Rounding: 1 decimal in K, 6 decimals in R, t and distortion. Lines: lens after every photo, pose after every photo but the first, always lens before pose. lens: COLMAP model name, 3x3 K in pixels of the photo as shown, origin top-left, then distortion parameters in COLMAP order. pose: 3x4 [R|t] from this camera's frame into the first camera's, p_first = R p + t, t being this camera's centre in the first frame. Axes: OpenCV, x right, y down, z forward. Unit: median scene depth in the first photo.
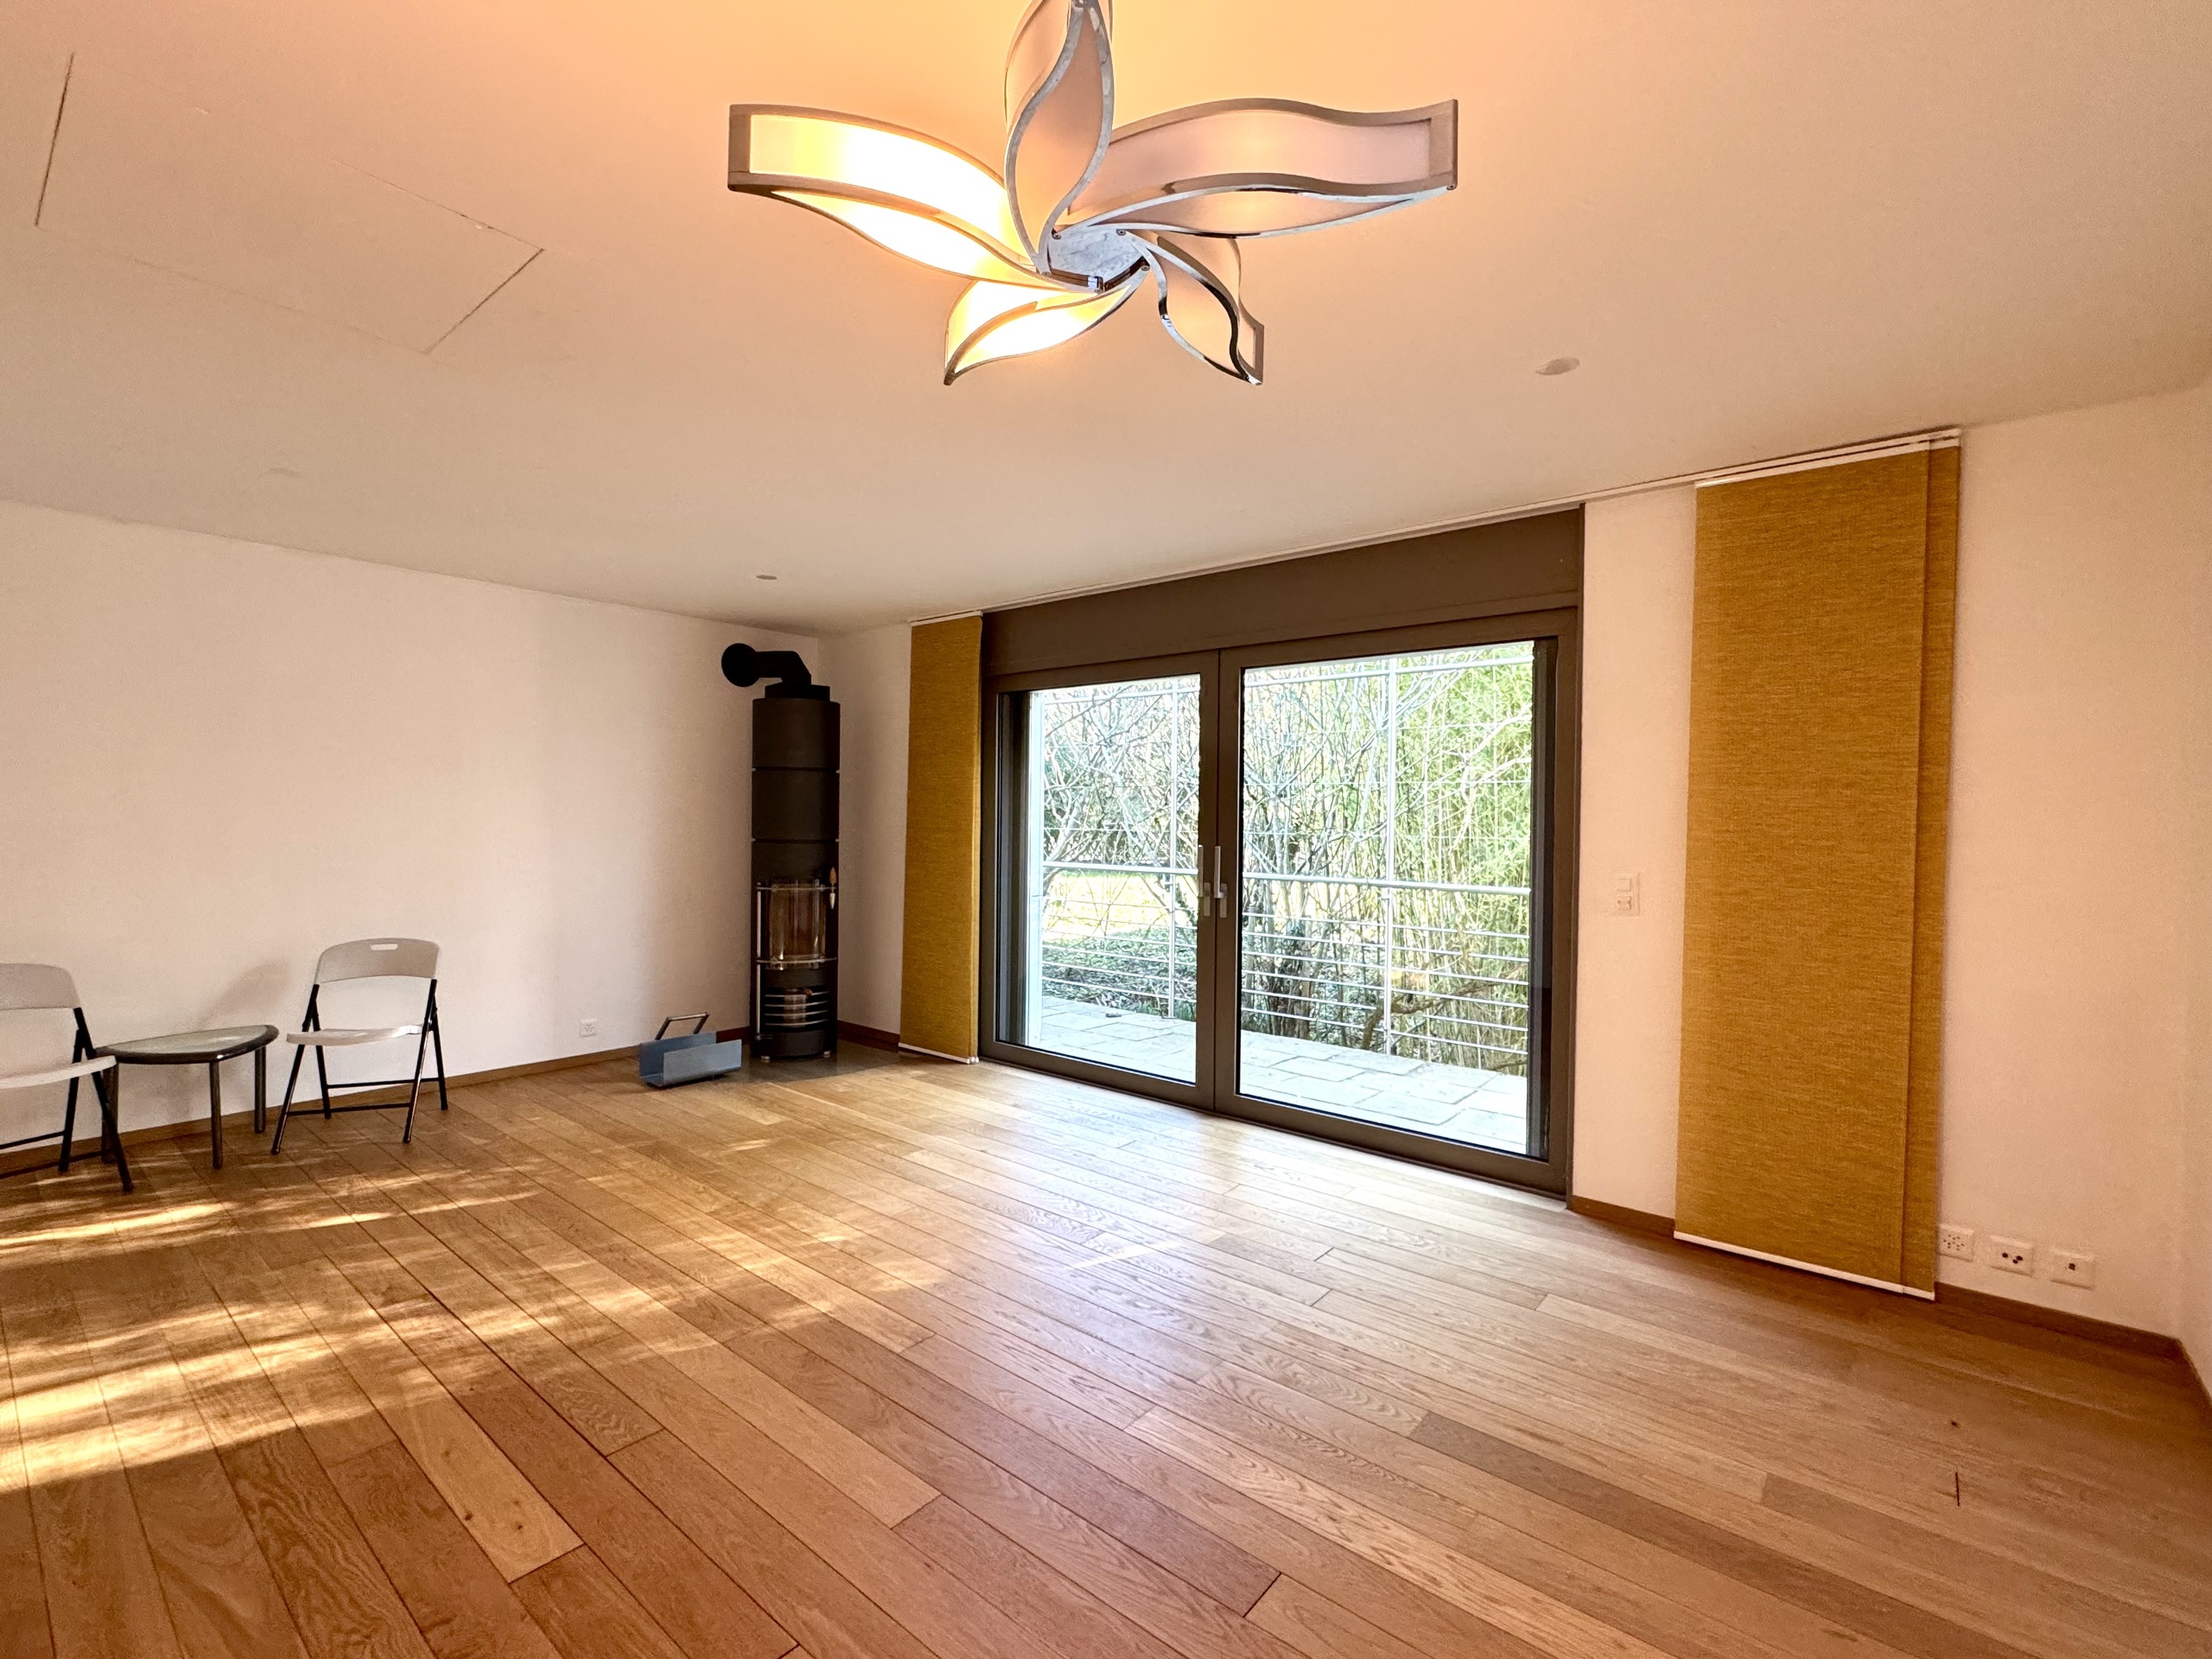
lens RADIAL K [[977.2, 0, 1106.0], [0, 977.2, 829.5], [0, 0, 1]] dist [0.001868, 0.000416]
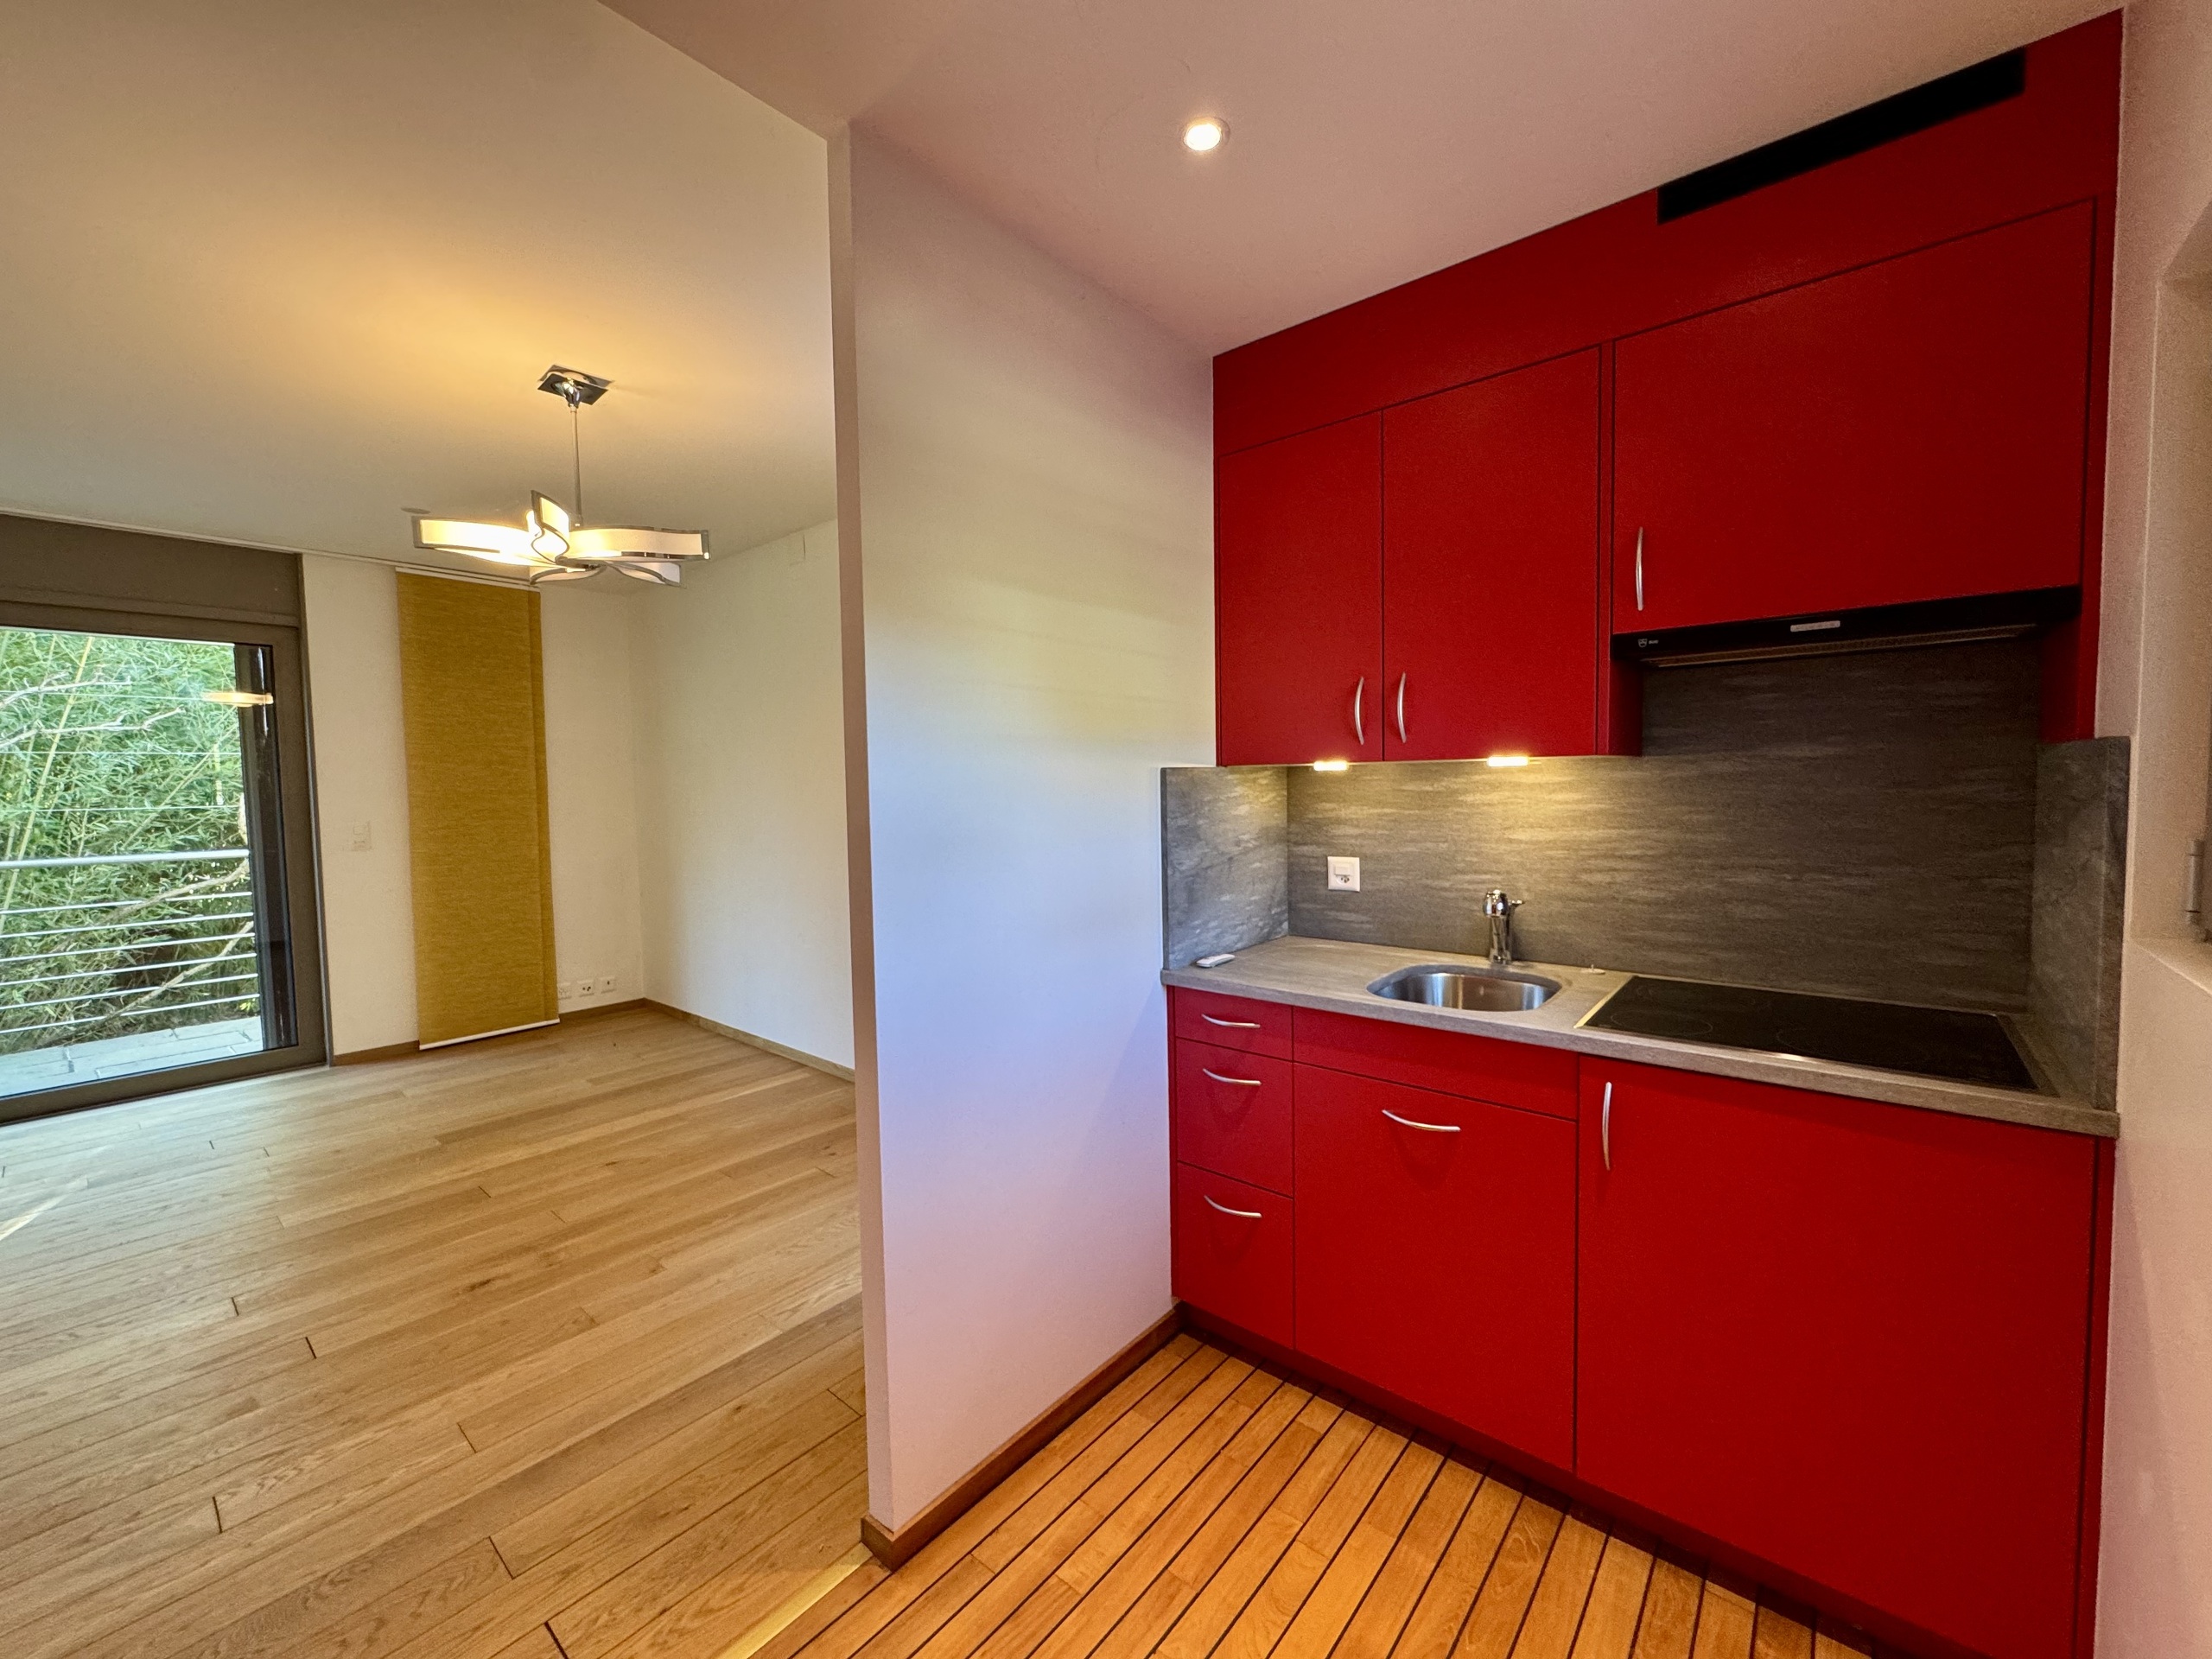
lens RADIAL K [[880.6, 0, 1106.0], [0, 880.6, 829.5], [0, 0, 1]] dist [0.001149, 0.000232]
pose [[0.004997, -0.062859, 0.998010, -0.857257], [0.030046, 0.997581, 0.062681, 0.007515], [-0.999536, 0.029673, 0.006873, -0.133136]]
